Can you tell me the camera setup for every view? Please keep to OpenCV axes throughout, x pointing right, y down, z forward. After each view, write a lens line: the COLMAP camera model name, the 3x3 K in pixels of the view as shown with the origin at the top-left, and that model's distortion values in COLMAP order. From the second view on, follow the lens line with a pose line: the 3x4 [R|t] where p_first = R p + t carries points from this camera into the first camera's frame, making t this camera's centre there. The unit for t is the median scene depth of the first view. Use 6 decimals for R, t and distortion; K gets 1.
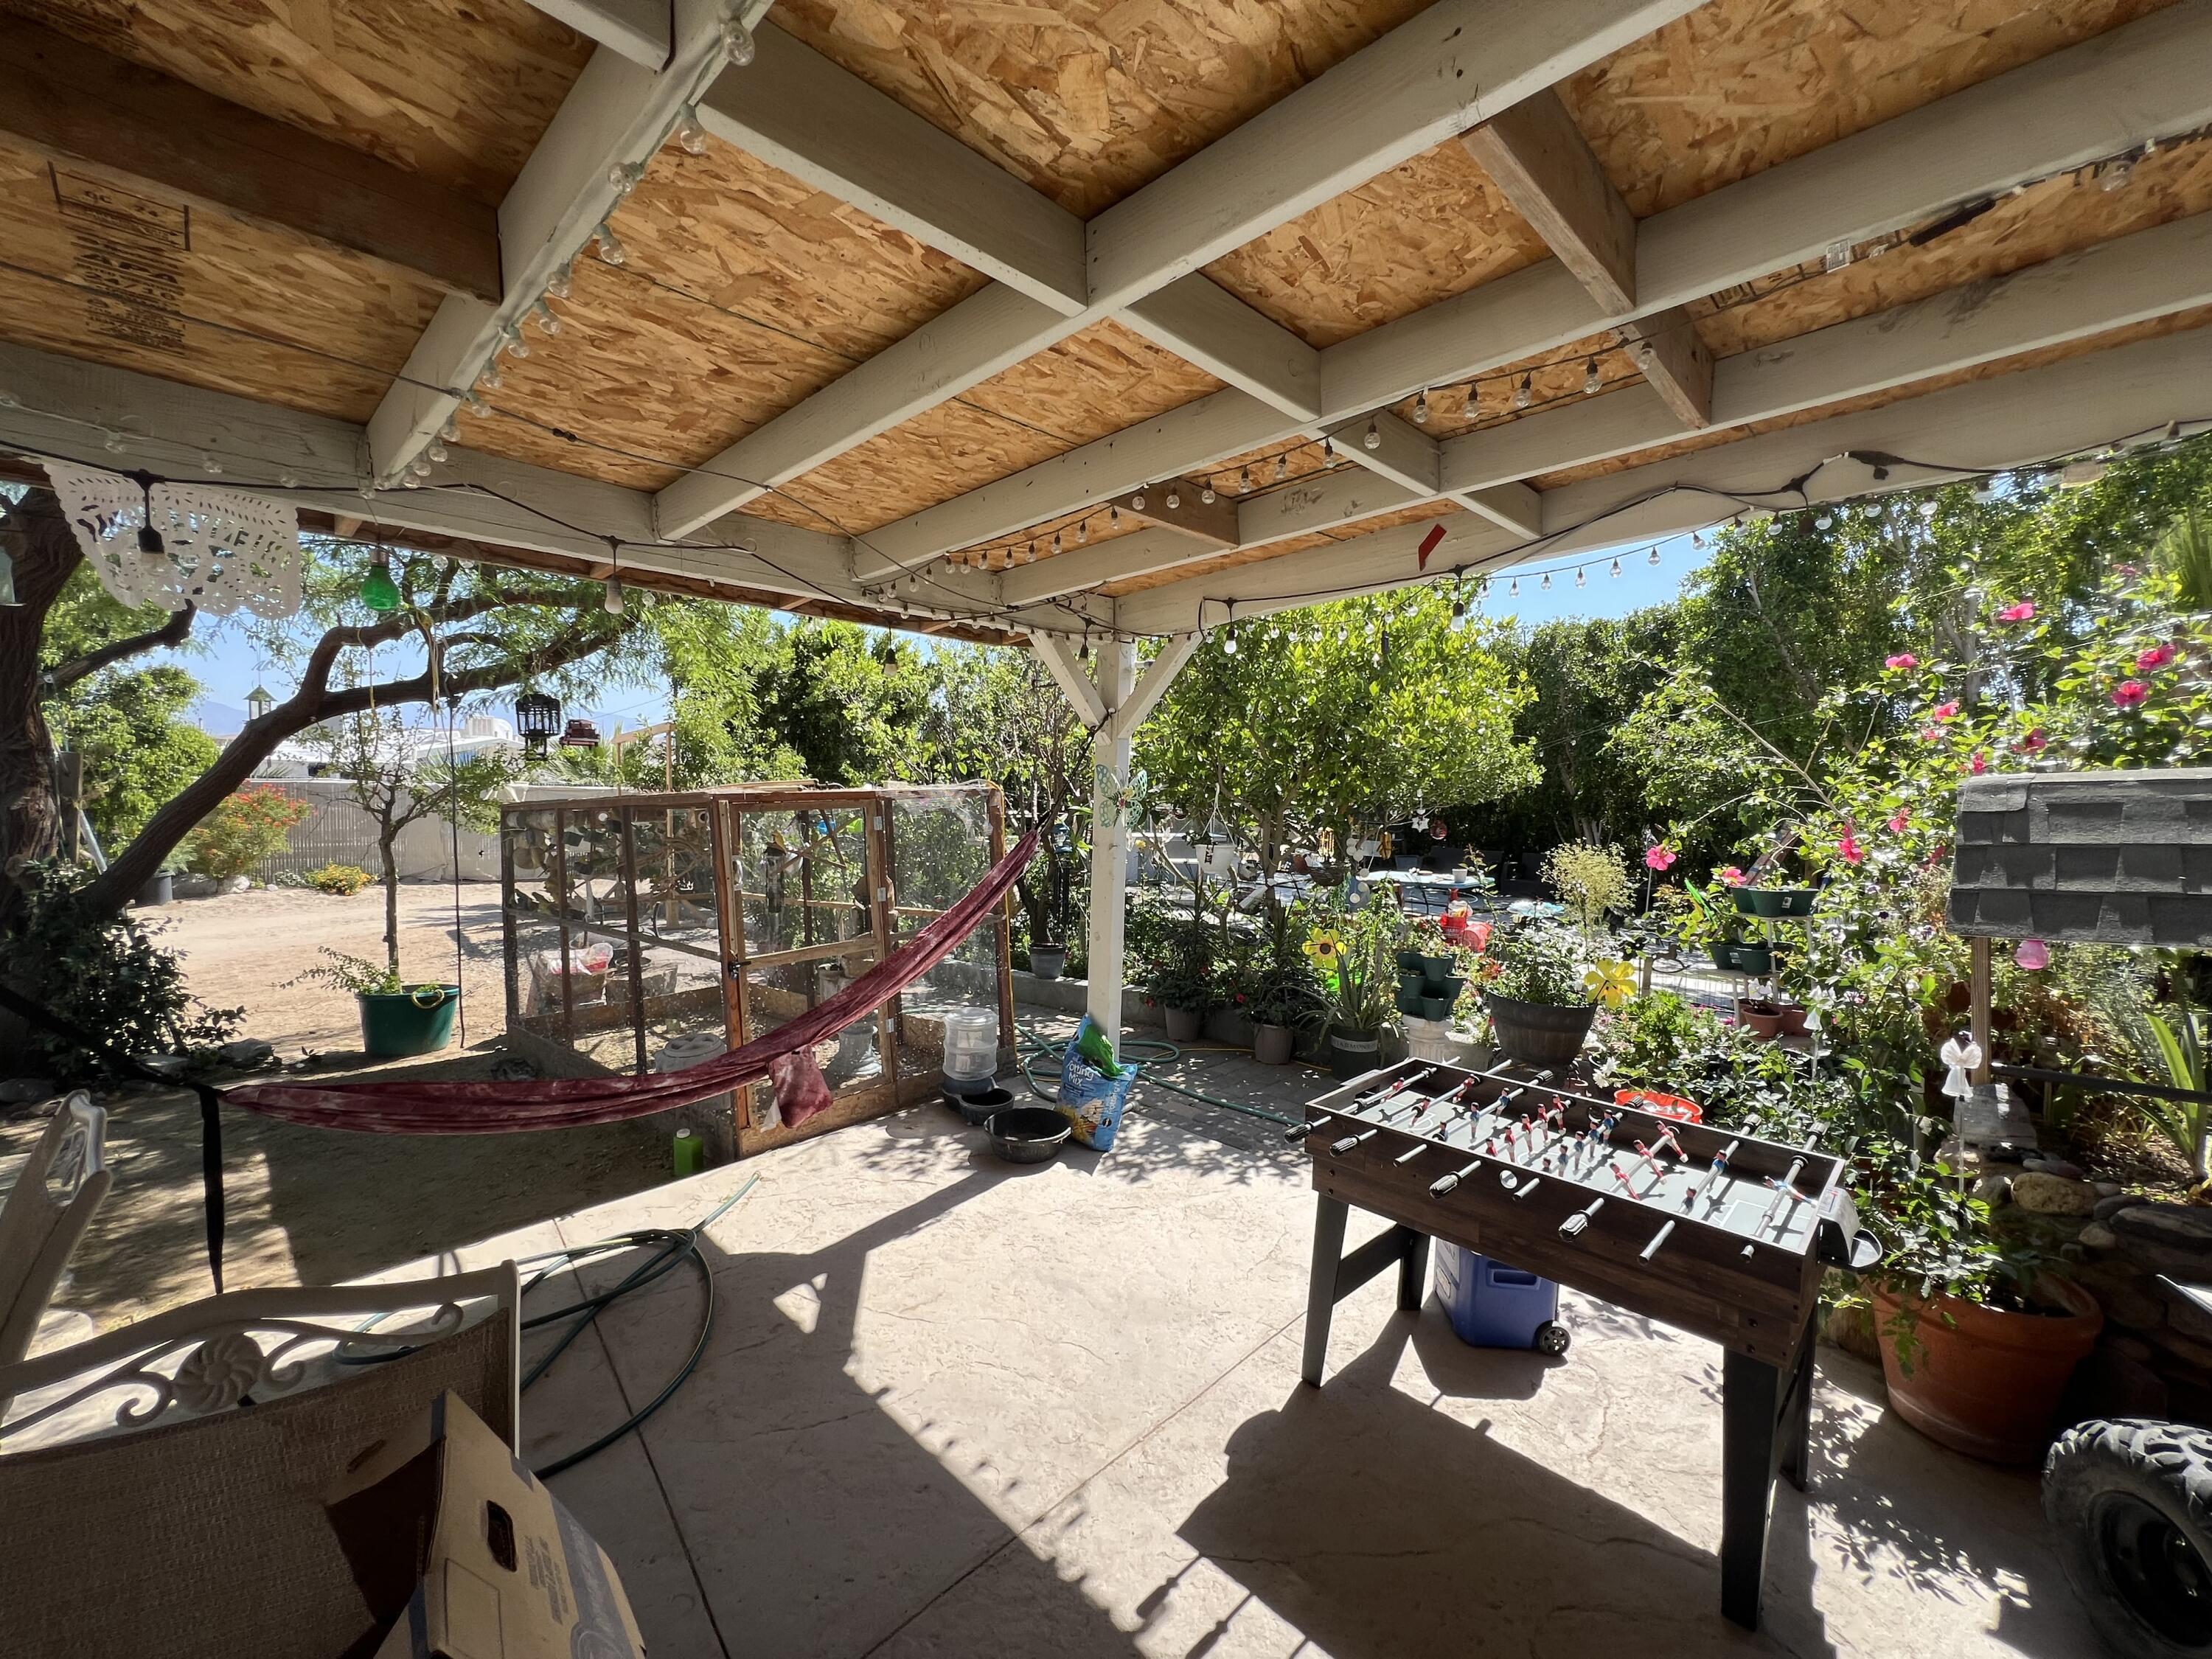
lens RADIAL K [[893.5, 0, 1116.4], [0, 893.5, 830.9], [0, 0, 1]] dist [-0.003260, 0.001647]
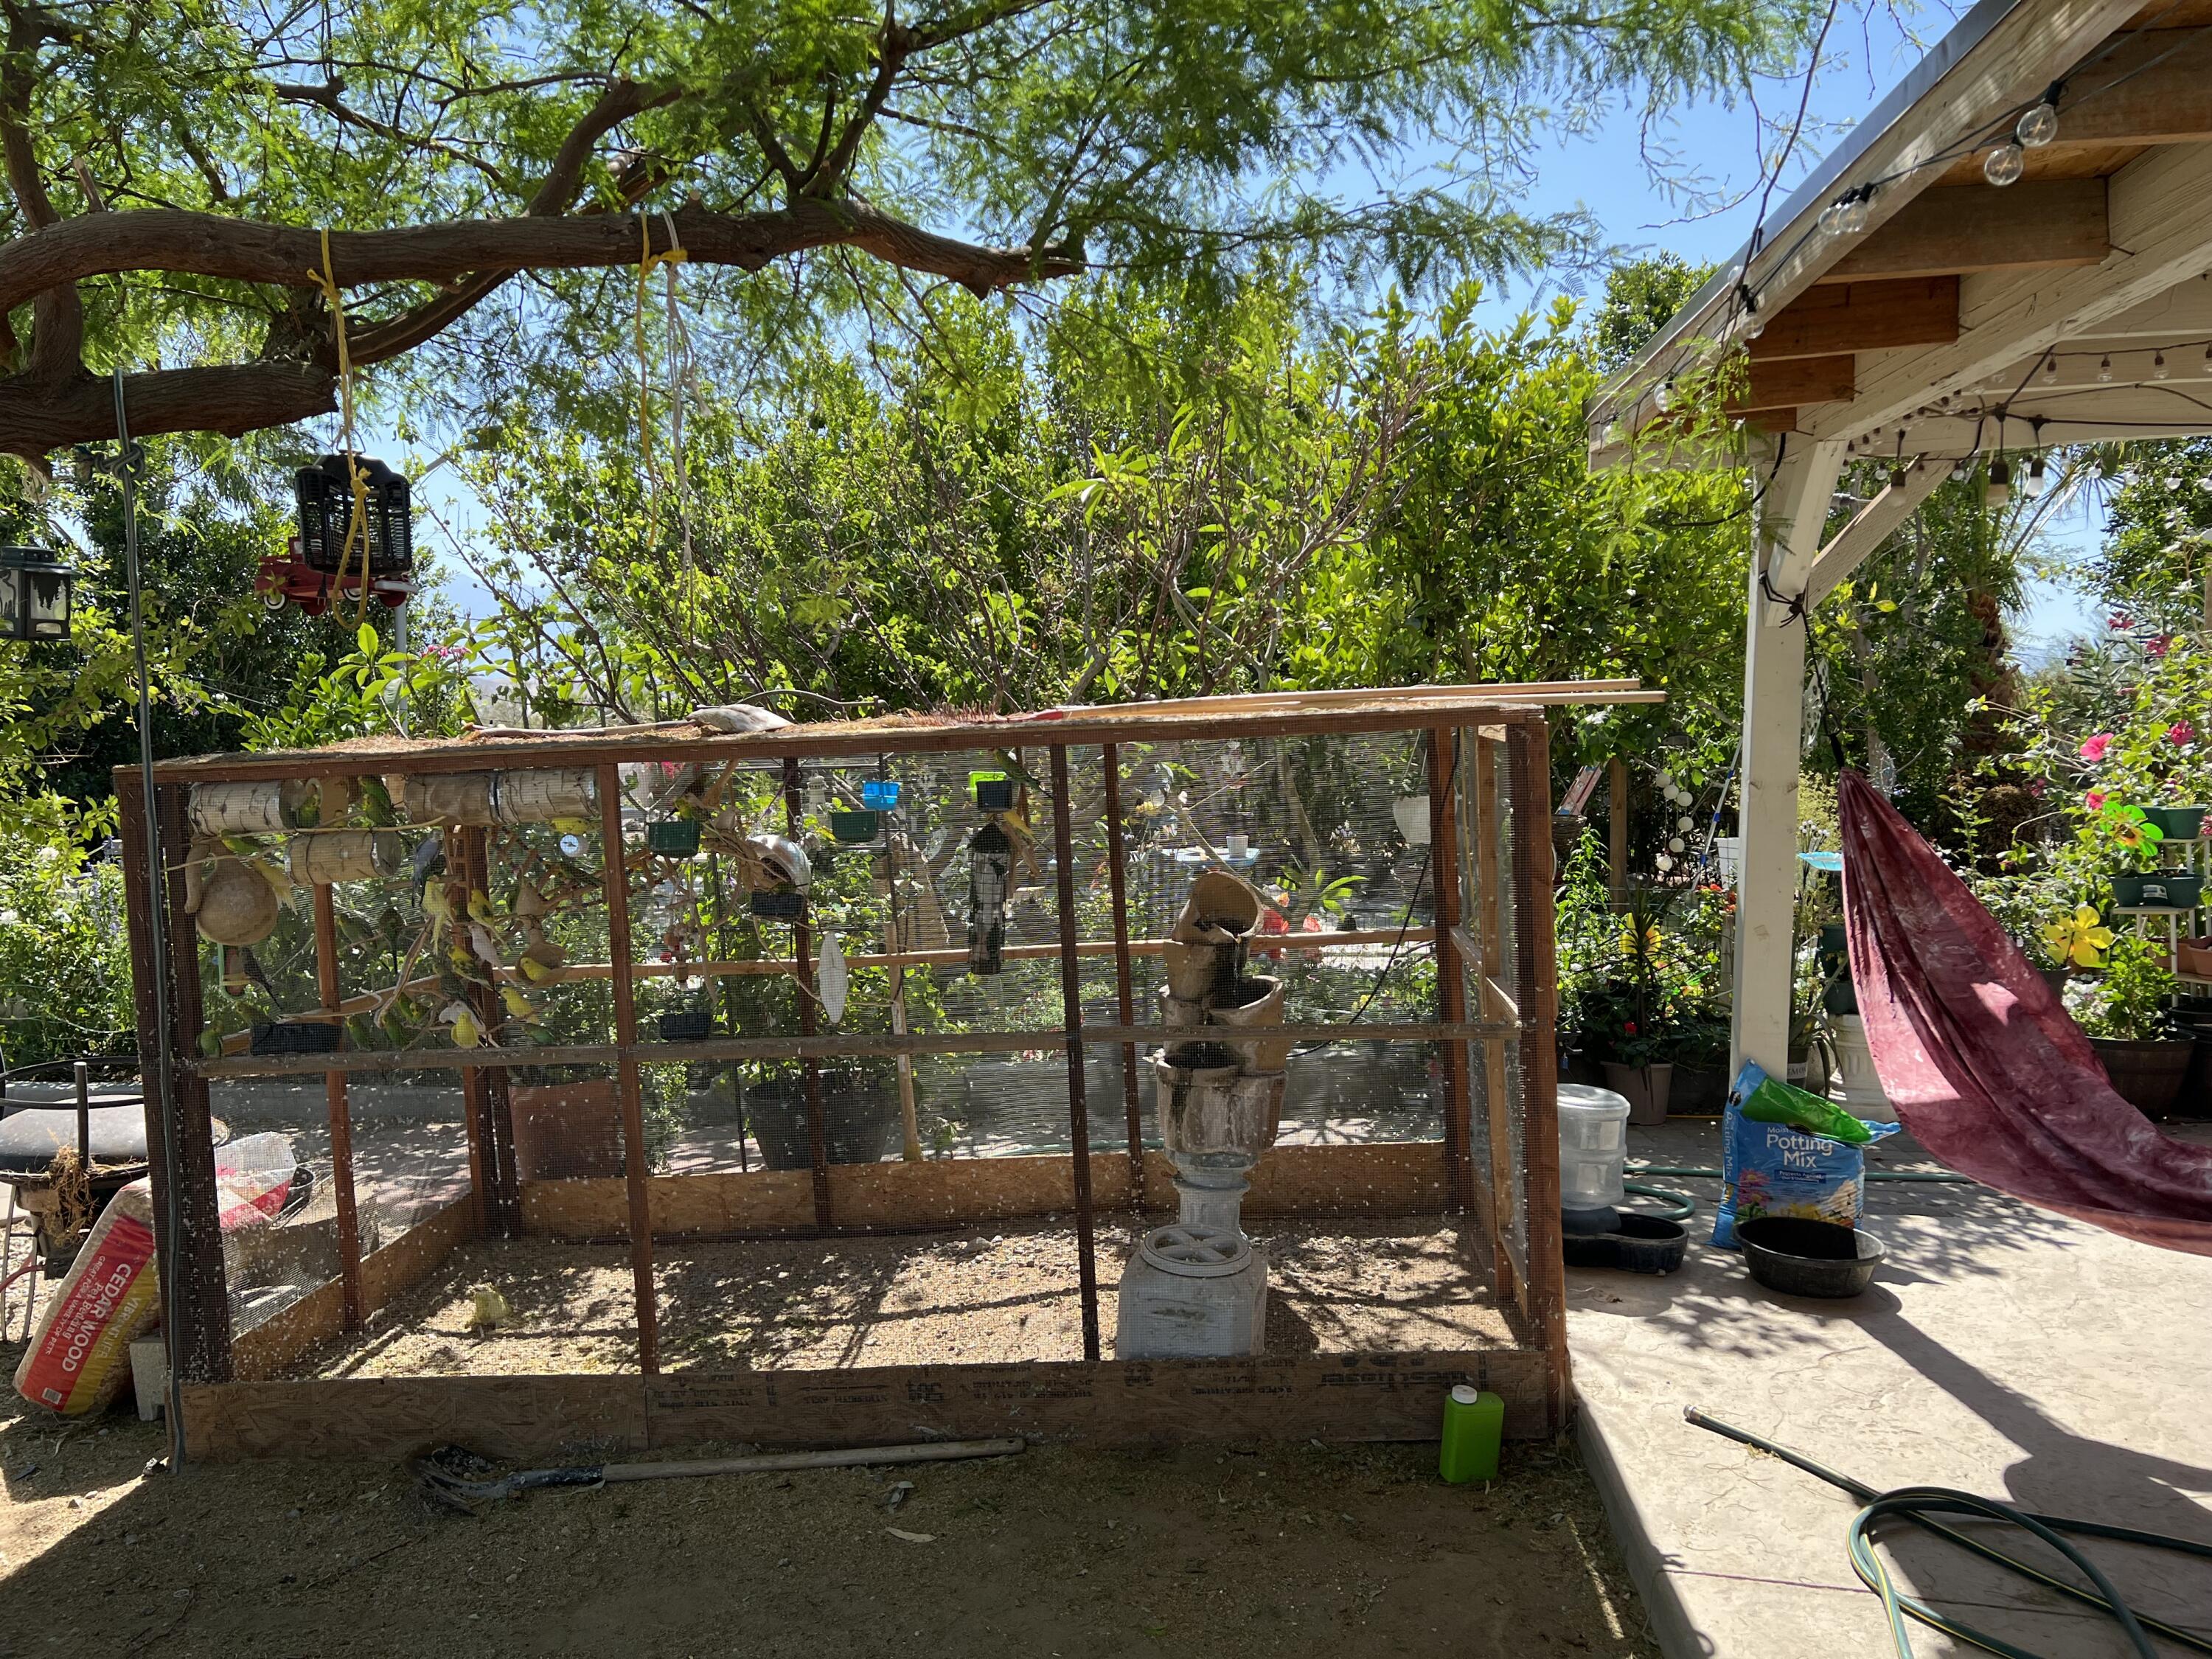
lens RADIAL K [[1674.6, 0, 1105.3], [0, 1674.6, 826.1], [0, 0, 1]] dist [0.052105, -0.058730]
pose [[0.805928, -0.067846, 0.588113, -1.171435], [0.056695, 0.997691, 0.037403, -0.030092], [-0.589292, 0.003199, 0.807914, 0.338612]]
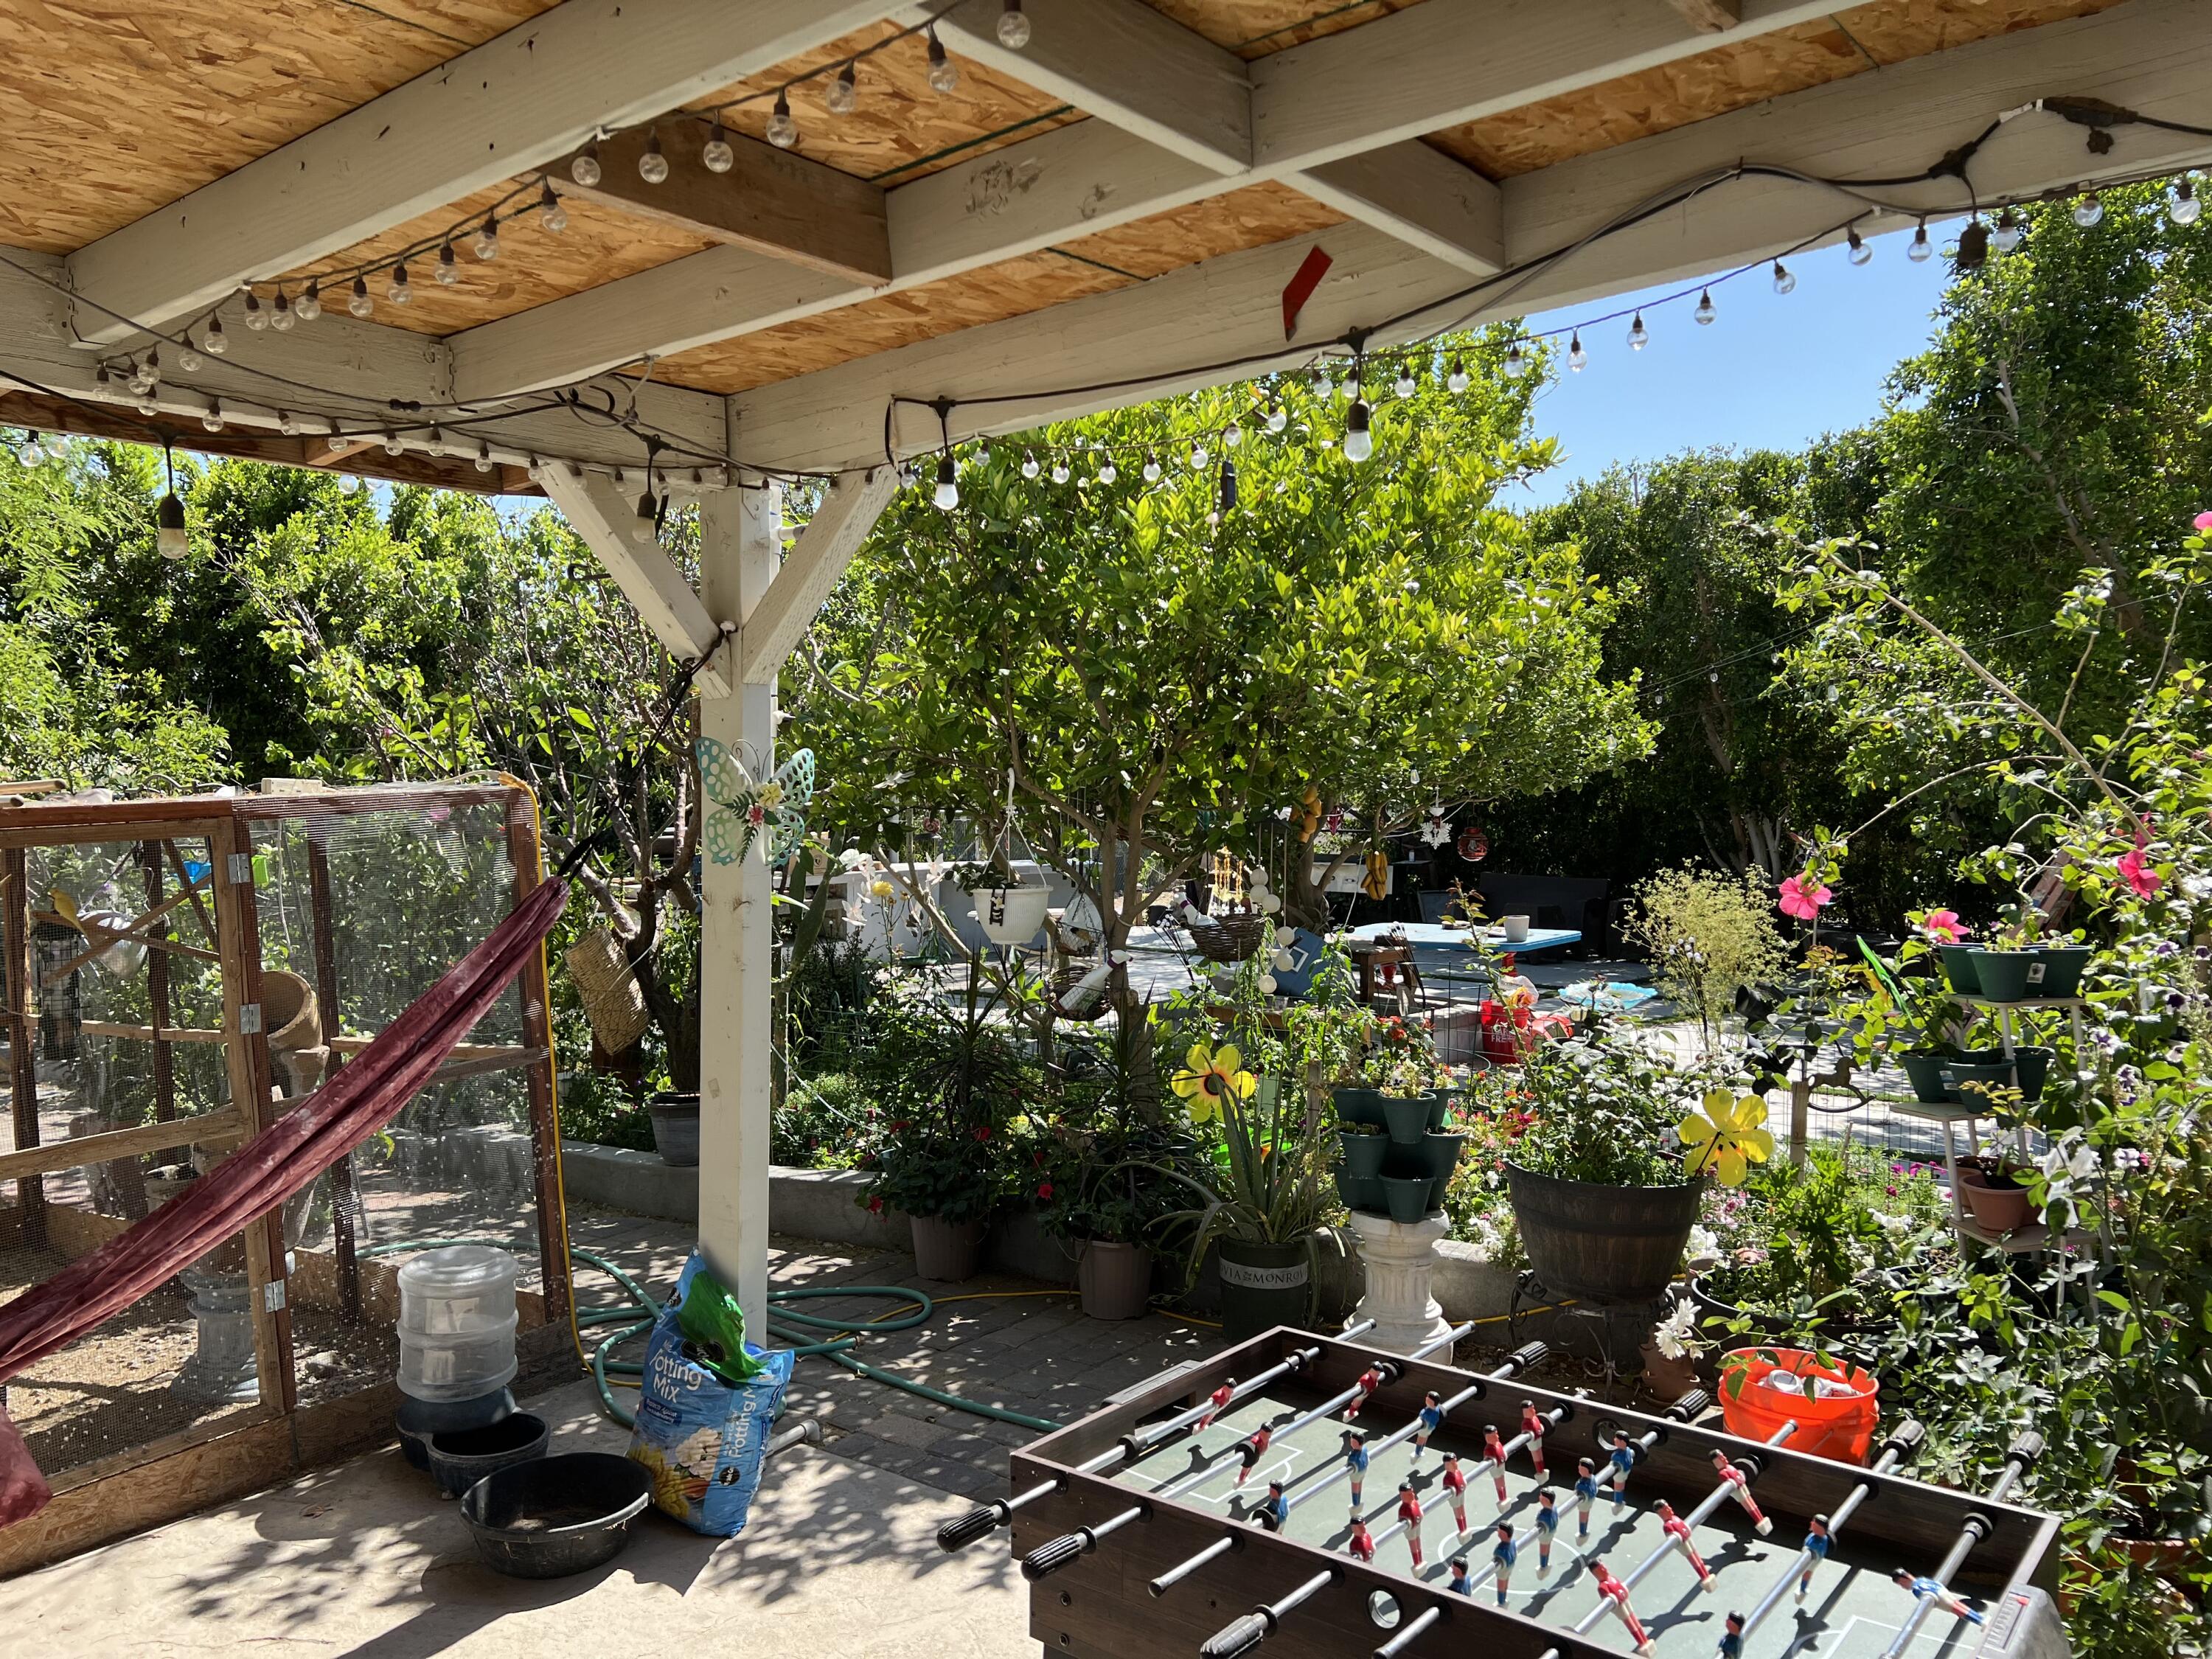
lens RADIAL K [[1674.6, 0, 1117.9], [0, 1674.6, 836.2], [0, 0, 1]] dist [0.052105, -0.058730]
pose [[0.993518, -0.023962, 0.111119, 0.106866], [0.025138, 0.999642, -0.009195, -0.006683], [-0.110859, 0.011929, 0.993765, 0.063508]]
